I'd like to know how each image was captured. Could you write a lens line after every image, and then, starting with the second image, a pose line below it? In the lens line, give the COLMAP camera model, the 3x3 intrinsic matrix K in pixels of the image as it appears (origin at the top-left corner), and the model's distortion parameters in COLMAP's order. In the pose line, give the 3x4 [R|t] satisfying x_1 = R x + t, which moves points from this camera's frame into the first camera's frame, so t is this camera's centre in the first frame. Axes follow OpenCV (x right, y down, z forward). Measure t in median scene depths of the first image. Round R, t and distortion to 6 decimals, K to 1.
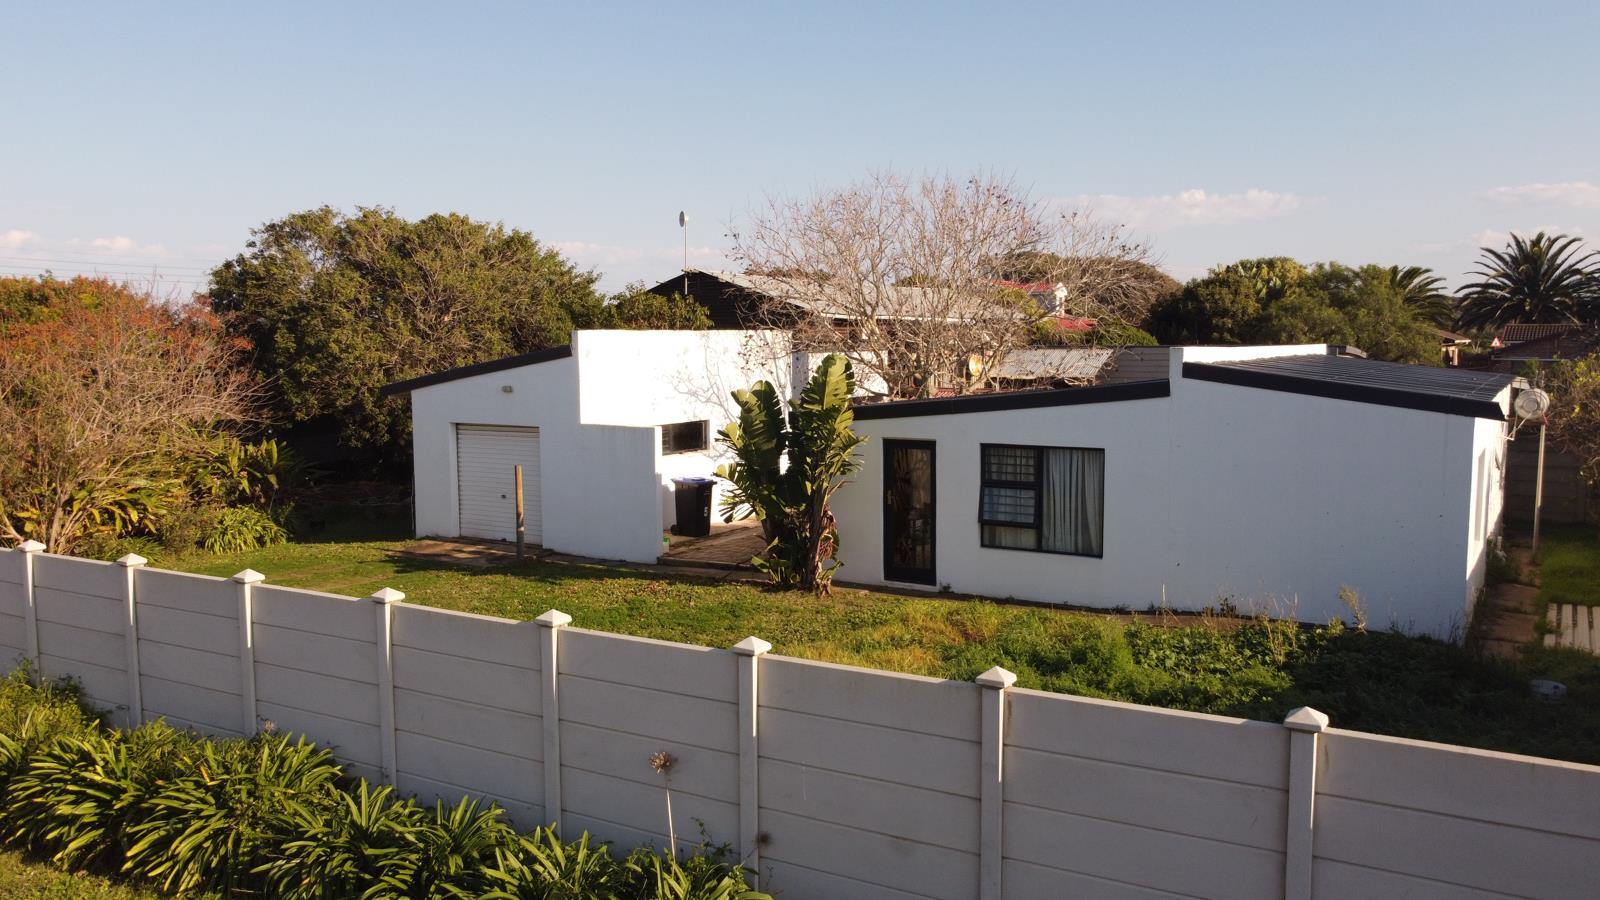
lens RADIAL K [[1205.6, 0, 800.0], [0, 1205.6, 450.0], [0, 0, 1]] dist [-0.003480, -0.002018]
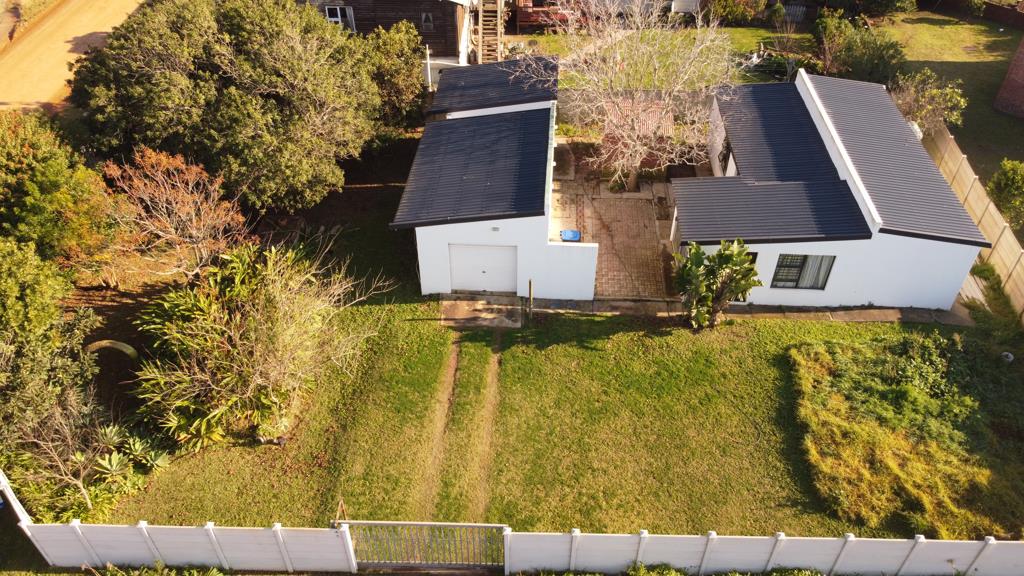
lens RADIAL K [[771.6, 0, 512.0], [0, 771.6, 288.0], [0, 0, 1]] dist [-0.003480, -0.002018]
pose [[0.883562, -0.298615, 0.360759, -0.694752], [0.039600, 0.815216, 0.577802, -0.672236], [-0.466637, -0.496238, 0.732119, 0.117322]]
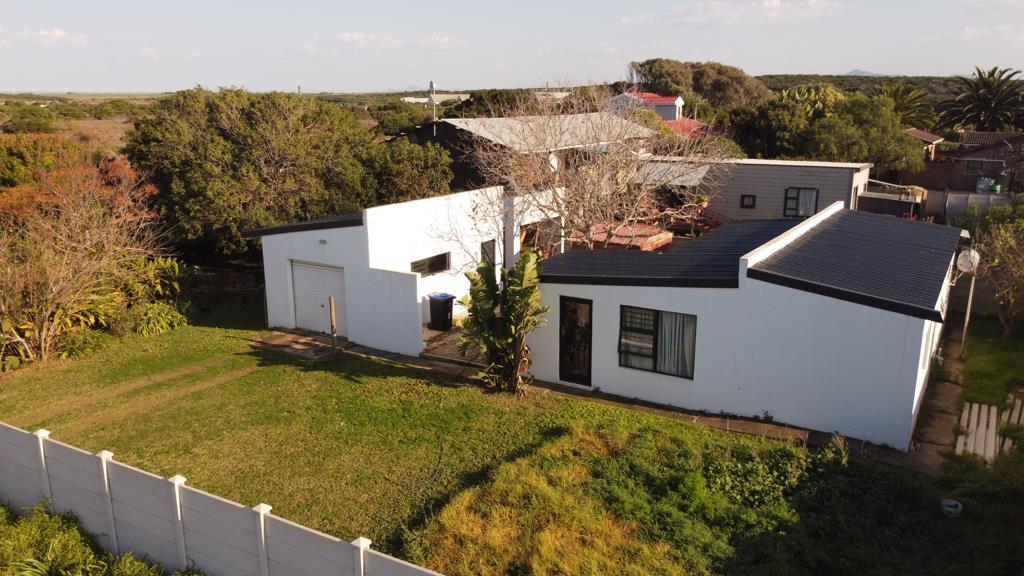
lens RADIAL K [[771.6, 0, 512.0], [0, 771.6, 288.0], [0, 0, 1]] dist [-0.003480, -0.002018]
pose [[0.999992, 0.001445, 0.003611, 0.001718], [-0.001963, 0.988999, 0.147906, -0.148235], [-0.003358, -0.147912, 0.988995, -0.009565]]
